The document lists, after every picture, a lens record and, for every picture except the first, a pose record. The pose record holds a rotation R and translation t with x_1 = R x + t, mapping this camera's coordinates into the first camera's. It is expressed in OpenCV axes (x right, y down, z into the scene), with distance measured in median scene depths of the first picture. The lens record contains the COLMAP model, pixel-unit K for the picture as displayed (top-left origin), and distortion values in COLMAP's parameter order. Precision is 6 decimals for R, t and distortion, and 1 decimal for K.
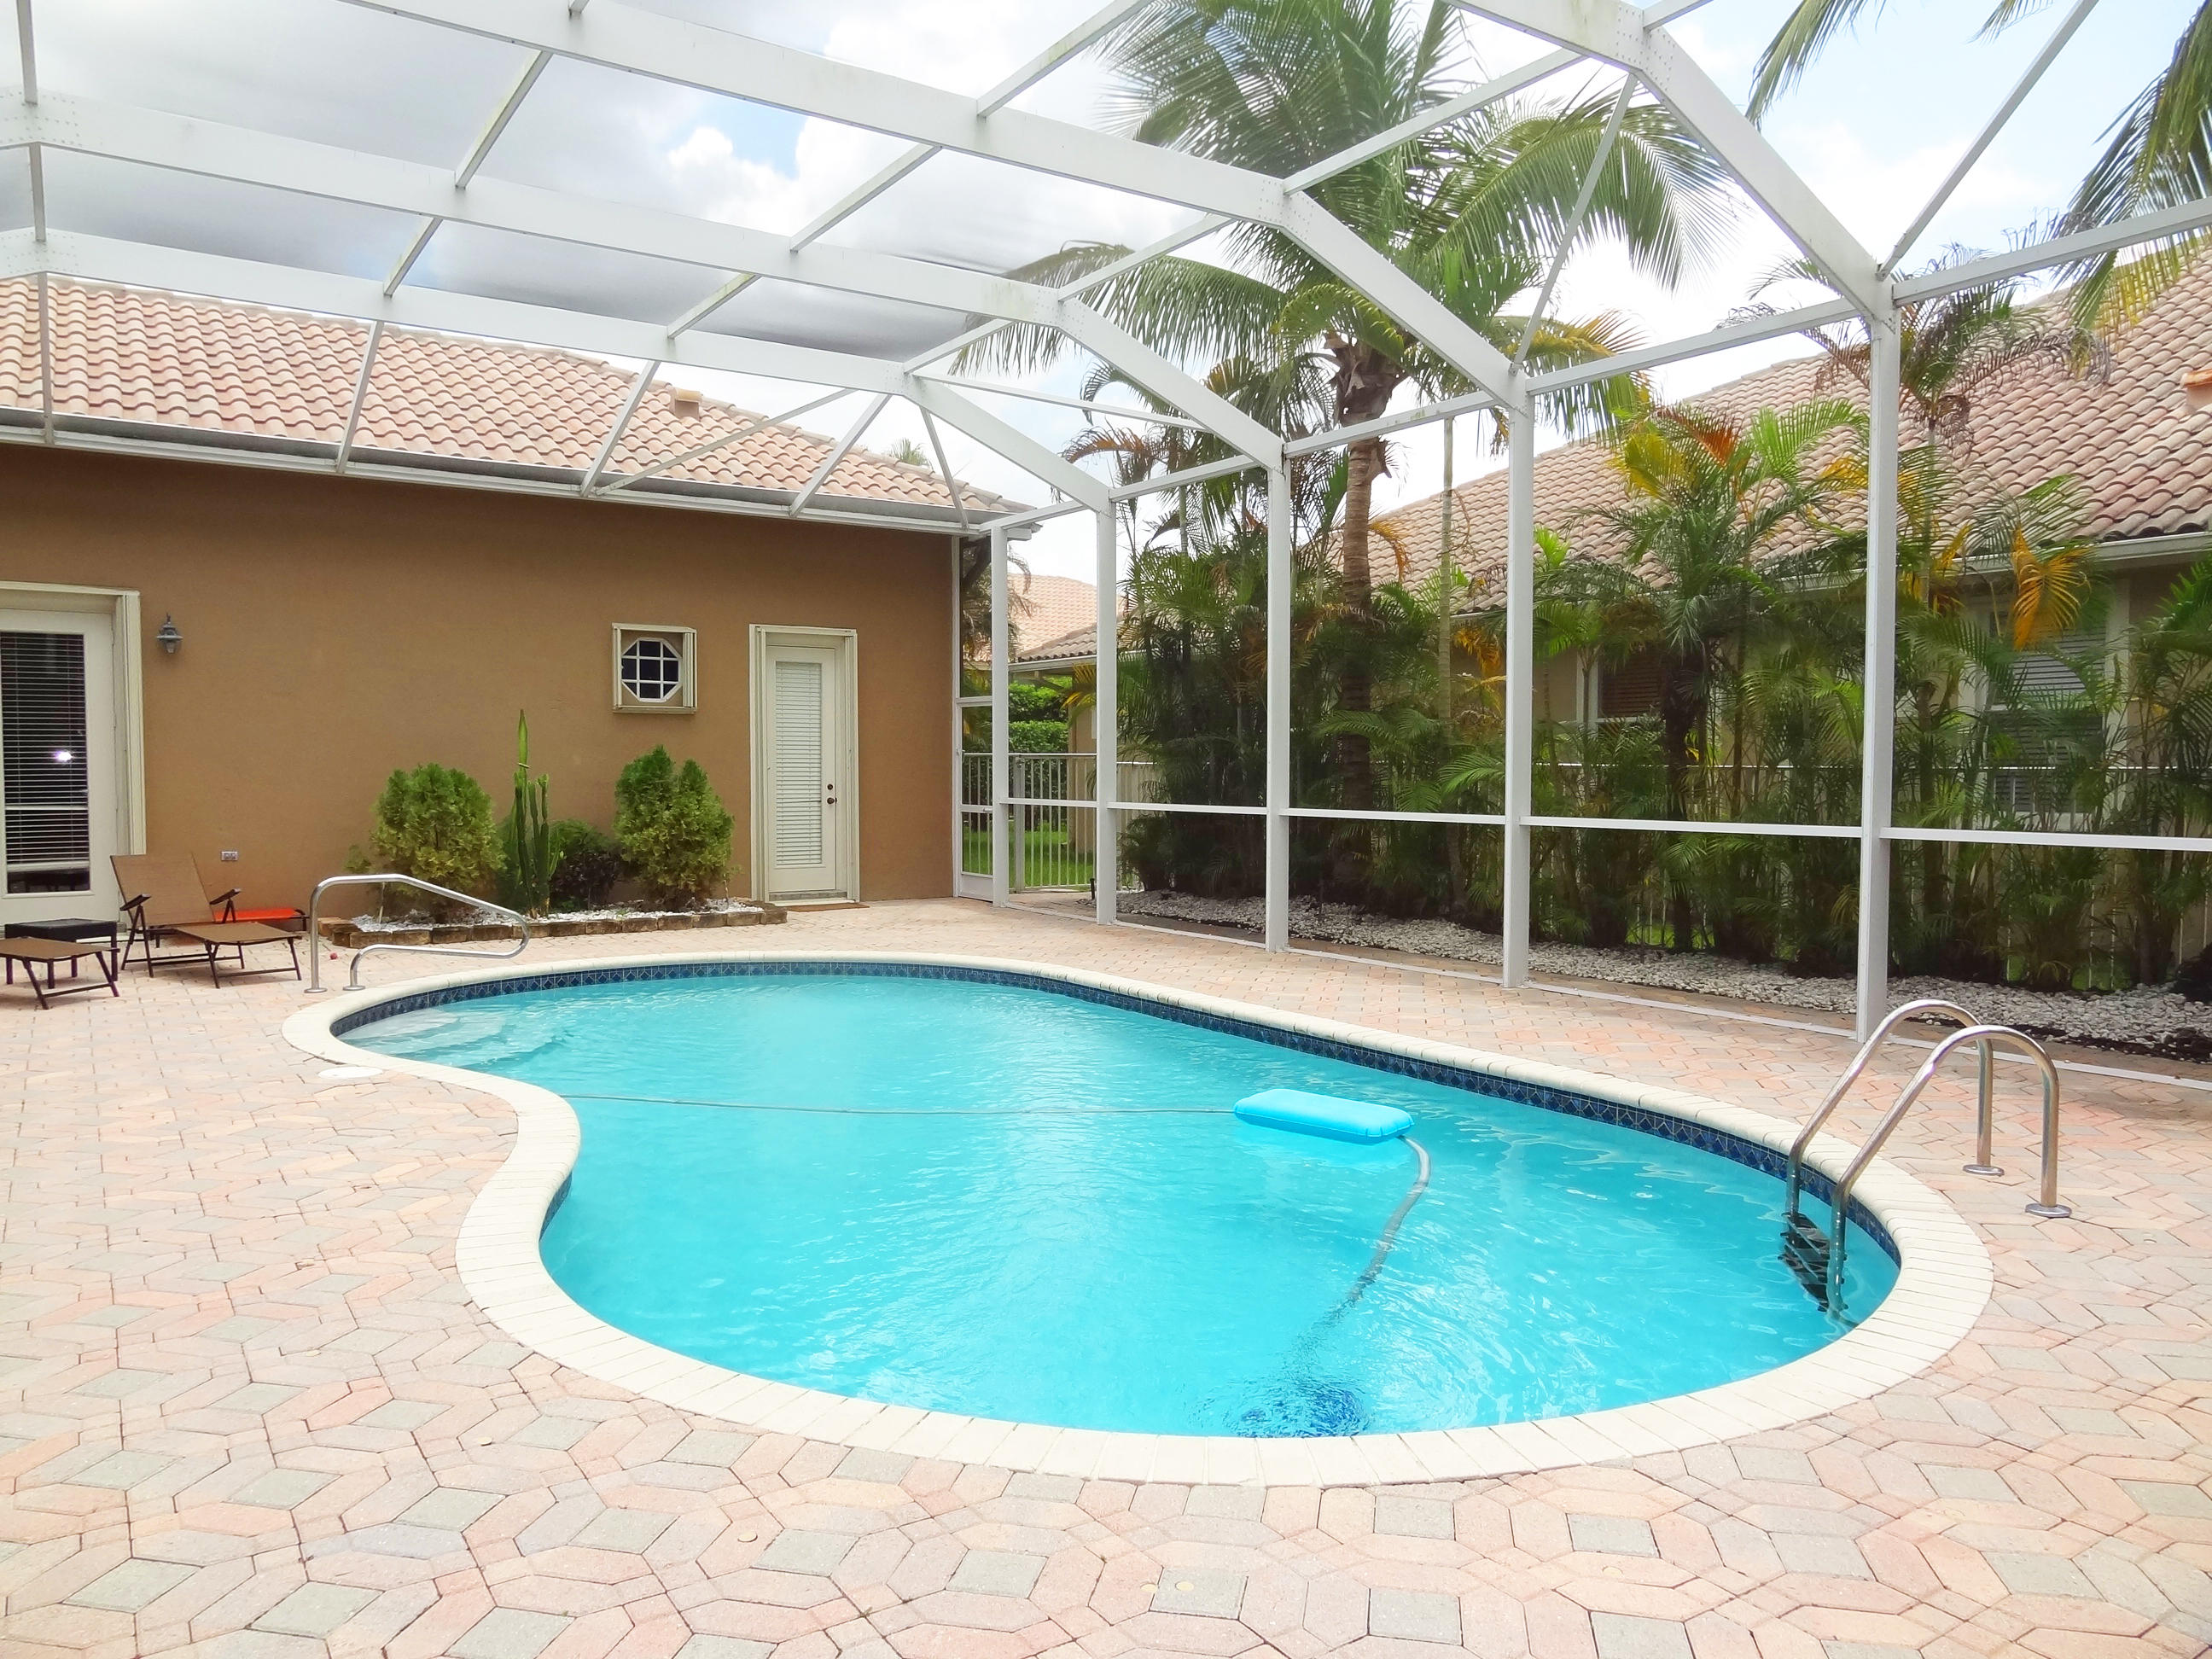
lens RADIAL K [[1564.2, 0, 1106.0], [0, 1564.2, 829.5], [0, 0, 1]] dist [0.001862, 0.001411]
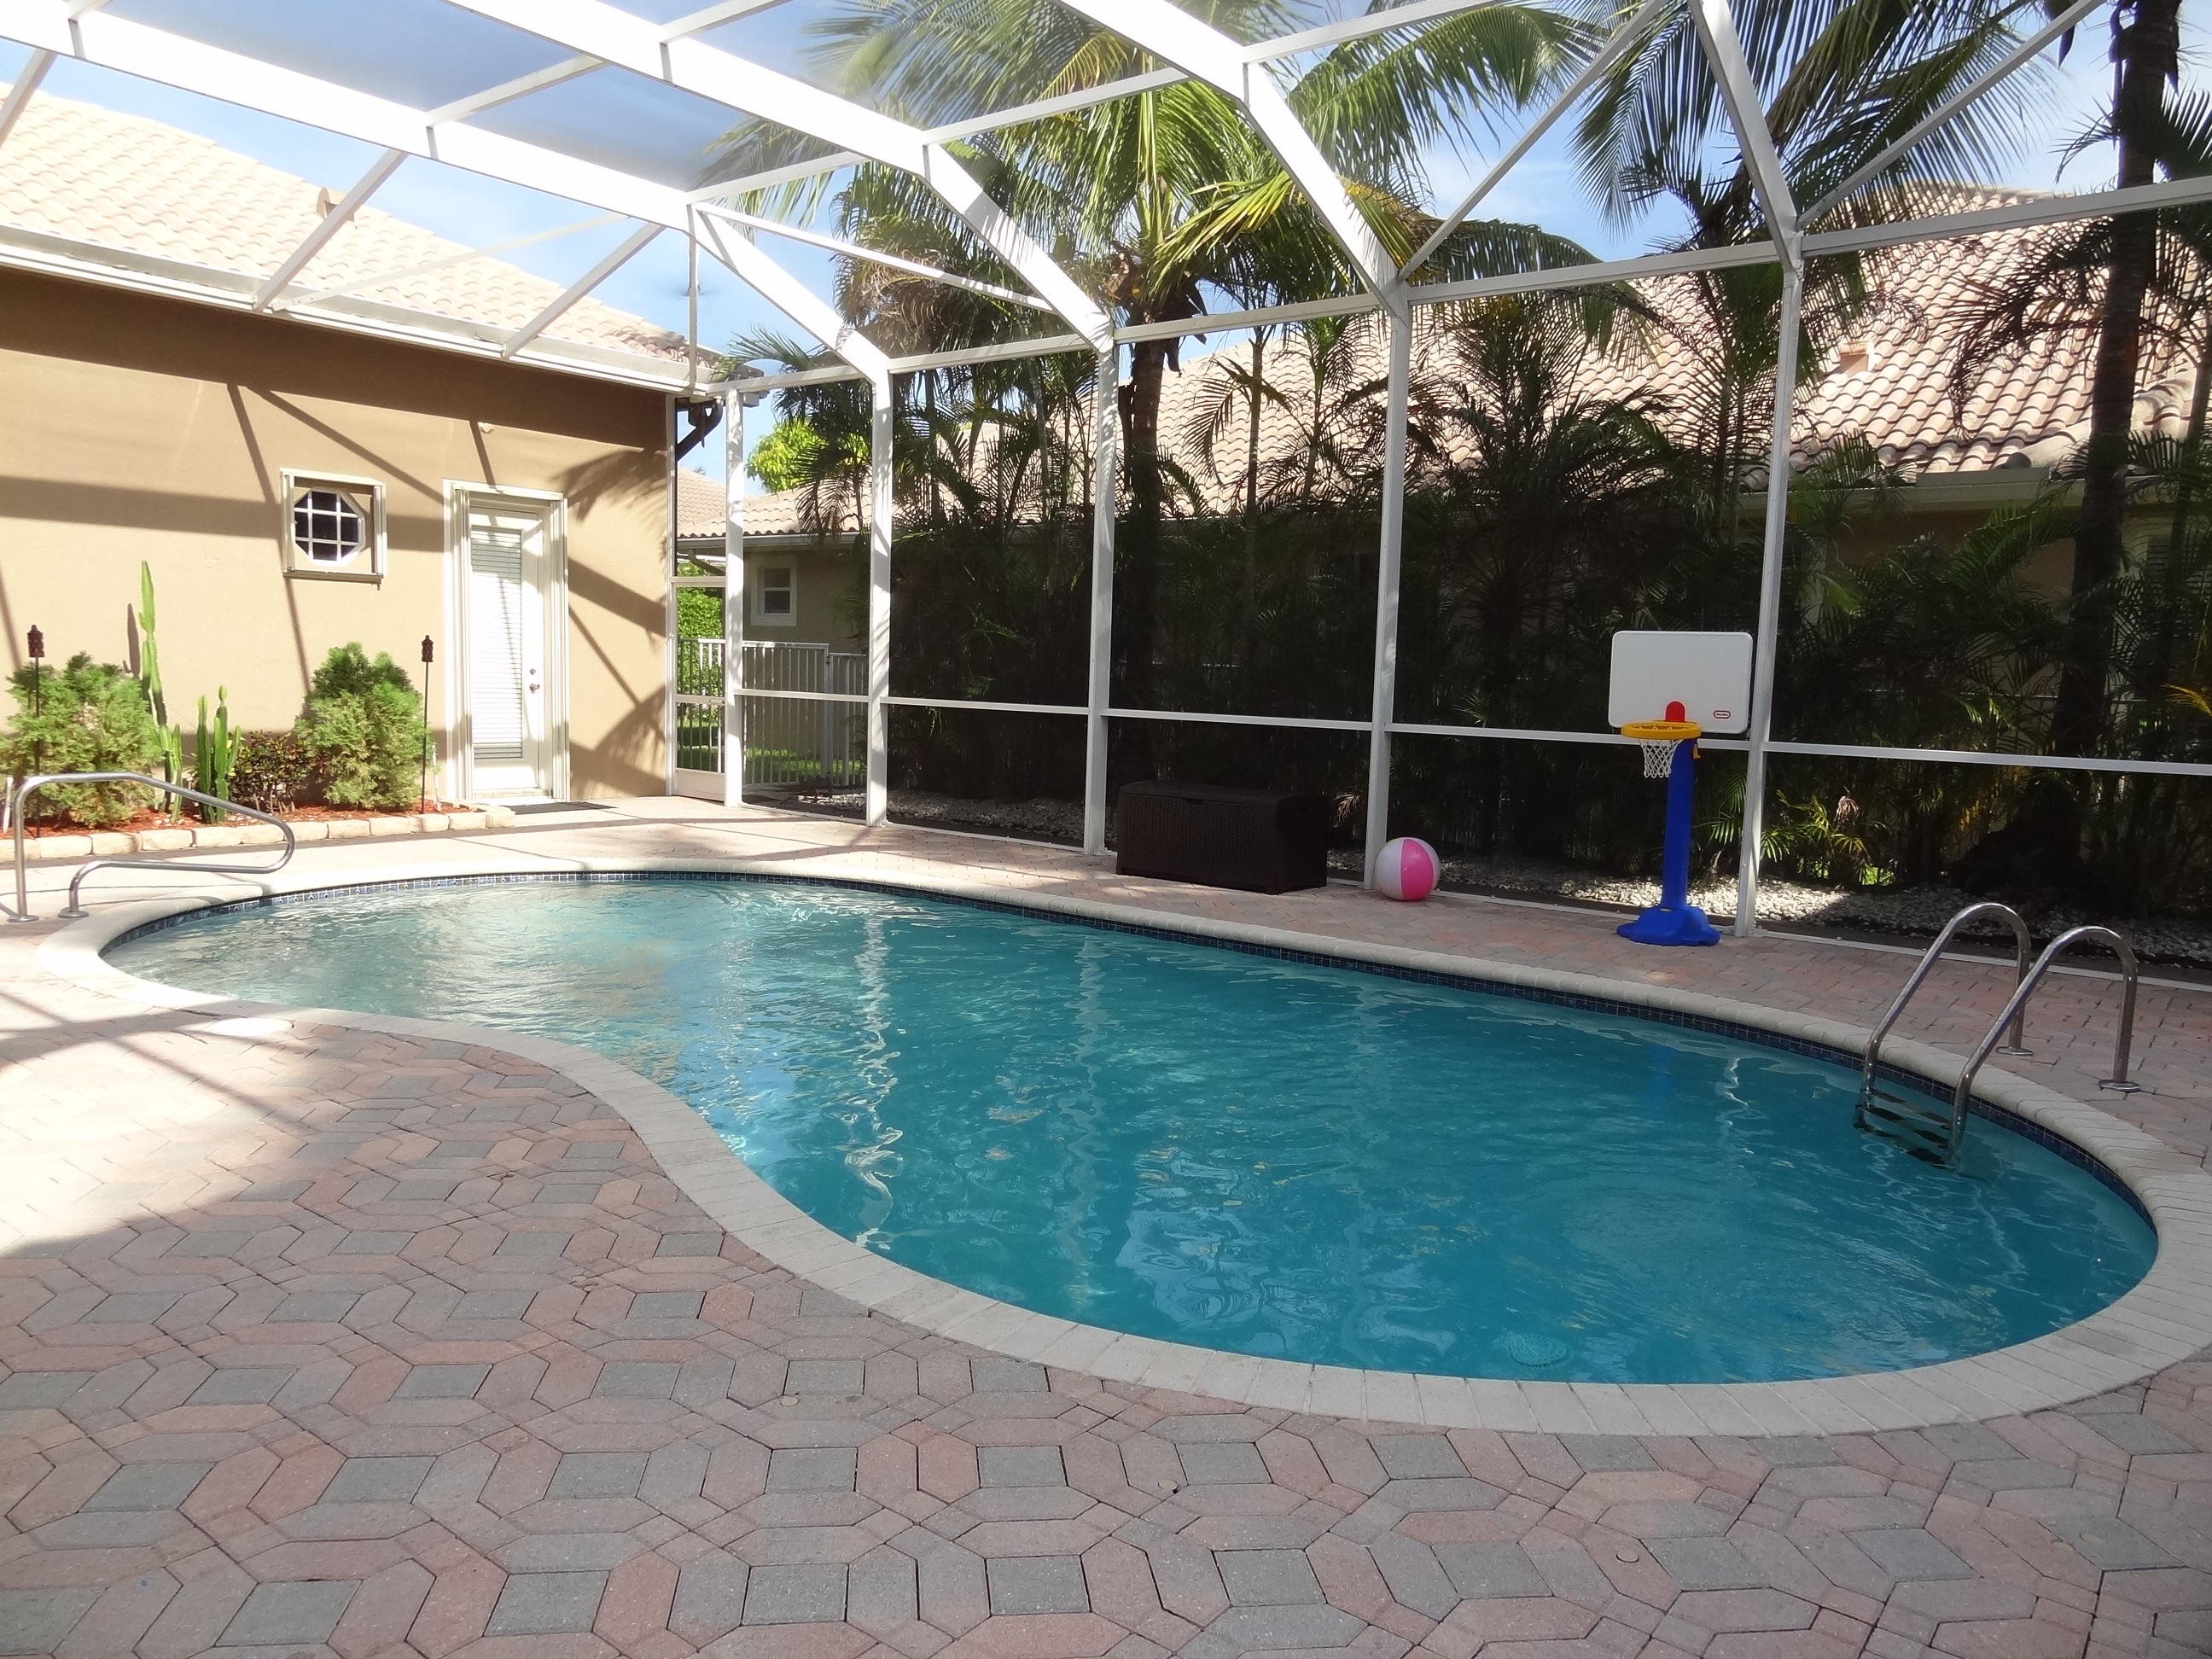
lens RADIAL K [[1524.0, 0, 1109.0], [0, 1524.0, 852.1], [0, 0, 1]] dist [-0.001112, 0.002329]
pose [[0.944216, -0.011092, 0.329139, -0.373959], [-0.019035, 0.995924, 0.088169, -0.014001], [-0.328775, -0.089515, 0.940156, 0.139076]]
